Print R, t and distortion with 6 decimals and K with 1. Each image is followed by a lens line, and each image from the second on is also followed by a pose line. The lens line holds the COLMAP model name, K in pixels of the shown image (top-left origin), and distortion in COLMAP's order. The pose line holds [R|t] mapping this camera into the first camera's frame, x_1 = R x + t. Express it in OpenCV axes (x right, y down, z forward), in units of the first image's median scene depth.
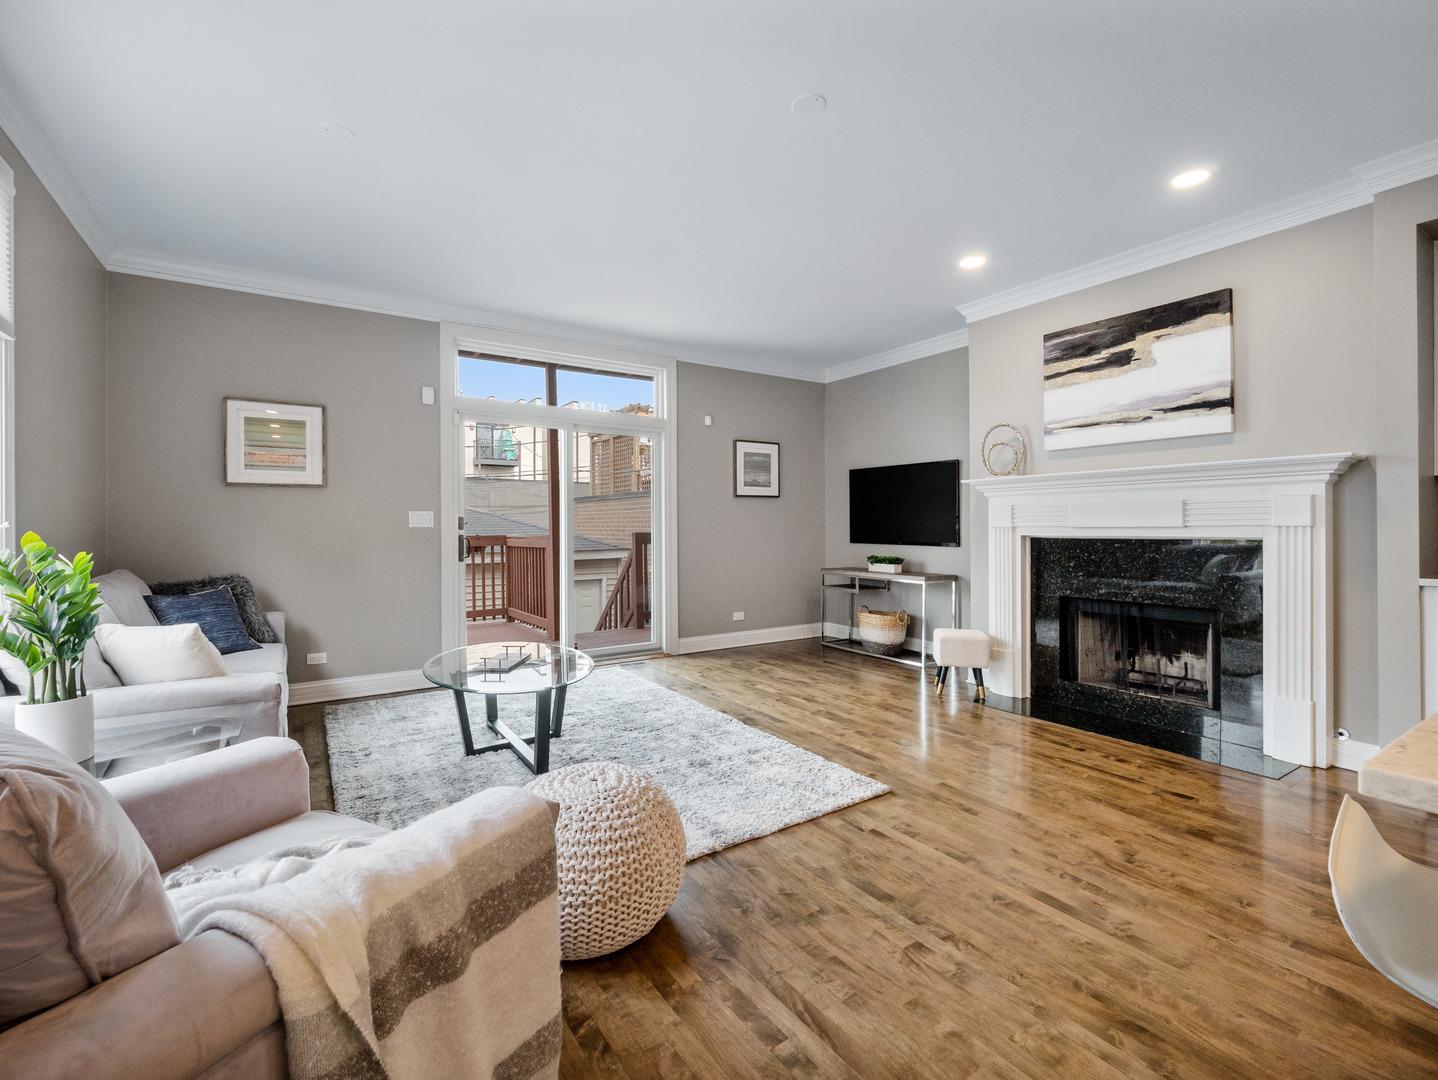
lens RADIAL K [[647.1, 0, 719.0], [0, 647.1, 540.0], [0, 0, 1]] dist [0.002022, -0.000108]
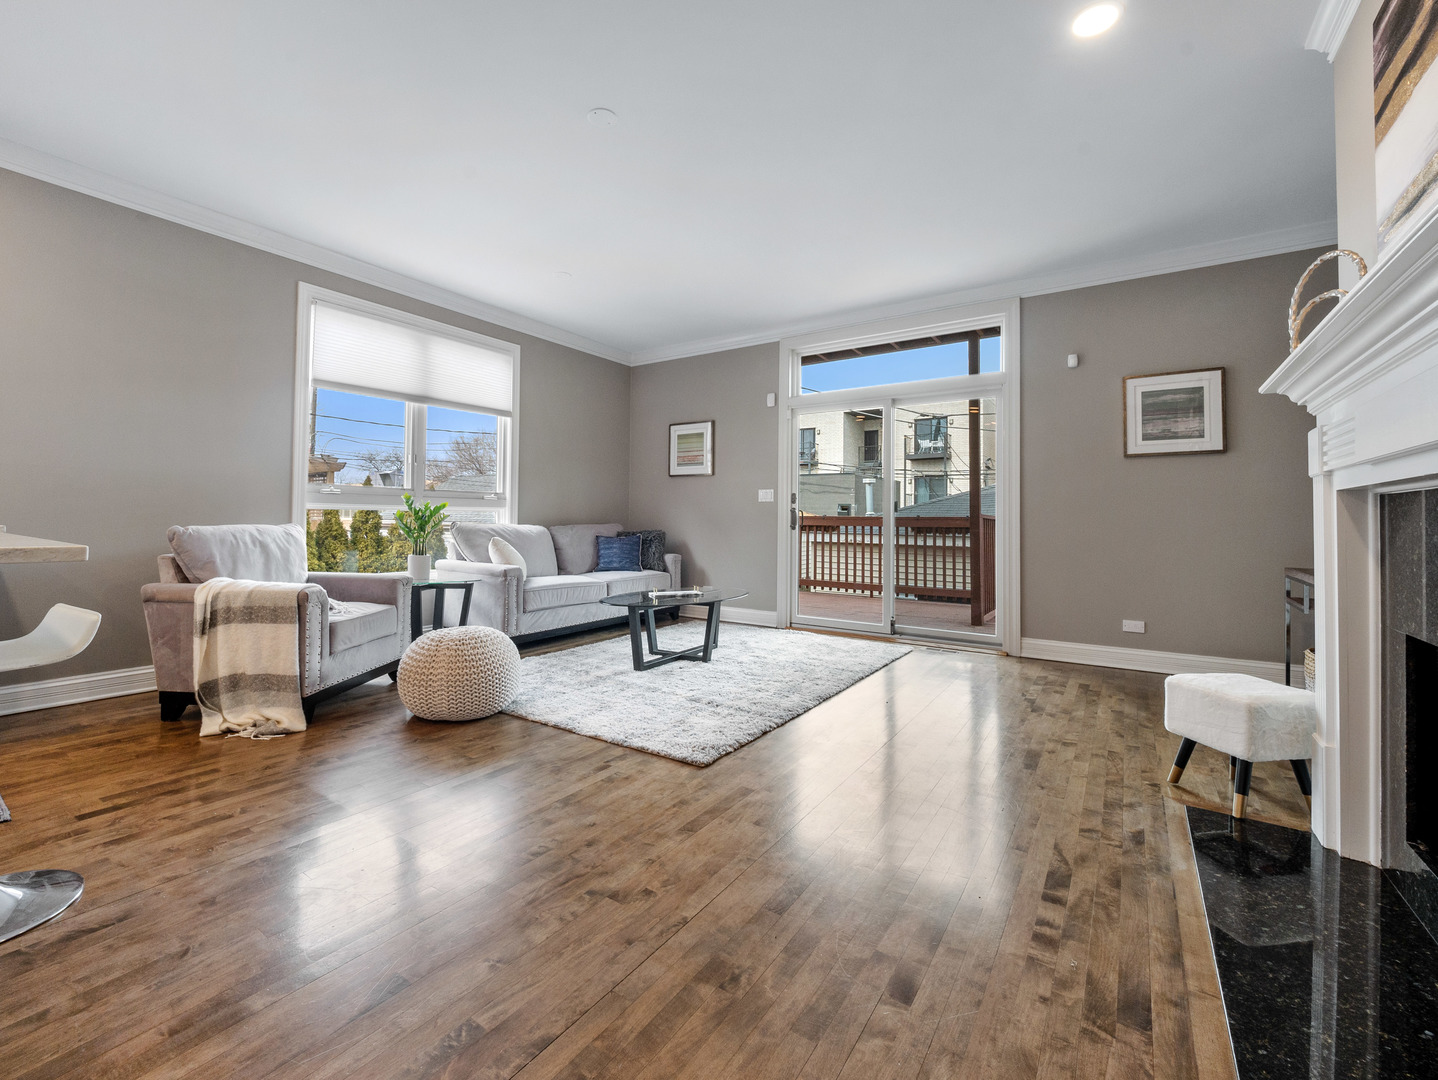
lens RADIAL K [[621.4, 0, 694.2], [0, 621.4, 524.2], [0, 0, 1]] dist [0.001377, 0.000095]
pose [[0.369773, 0.012067, -0.929044, 0.973570], [-0.031115, 0.999516, 0.000598, 0.044368], [0.928601, 0.028686, 0.369970, 0.599498]]
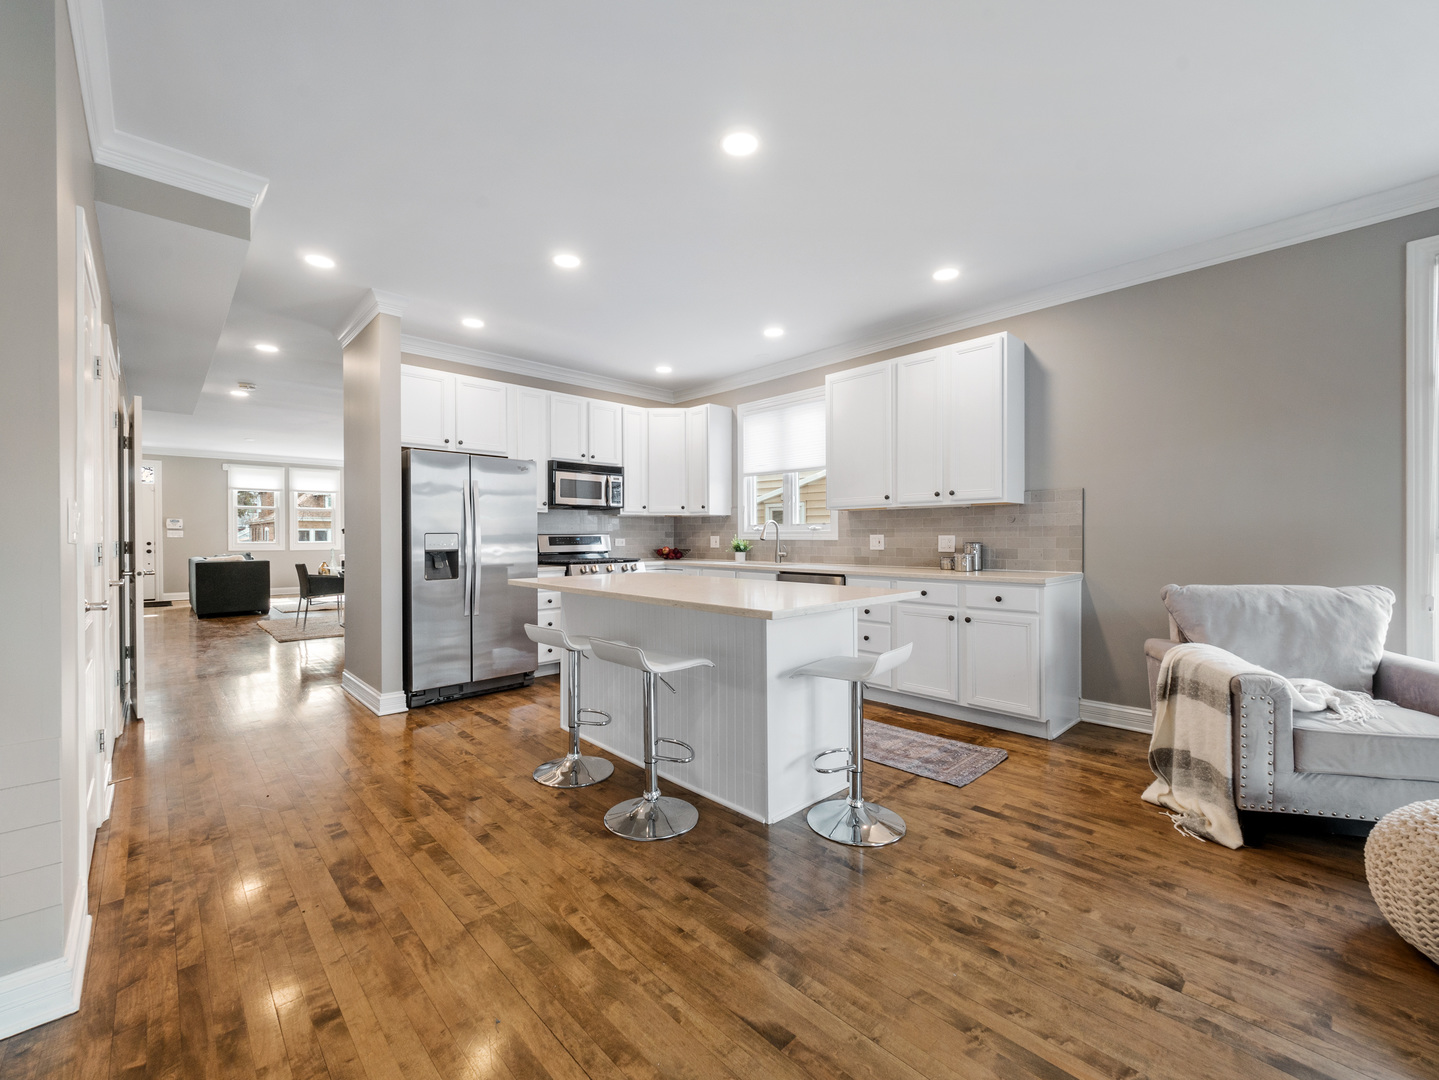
lens RADIAL K [[604.0, 0, 720.5], [0, 604.0, 535.0], [0, 0, 1]] dist [-0.013204, -0.000244]
pose [[-0.984075, 0.007144, -0.177609, 0.637928], [0.004295, 0.999856, 0.016420, -0.022478], [0.177700, 0.015396, -0.983964, 0.998708]]
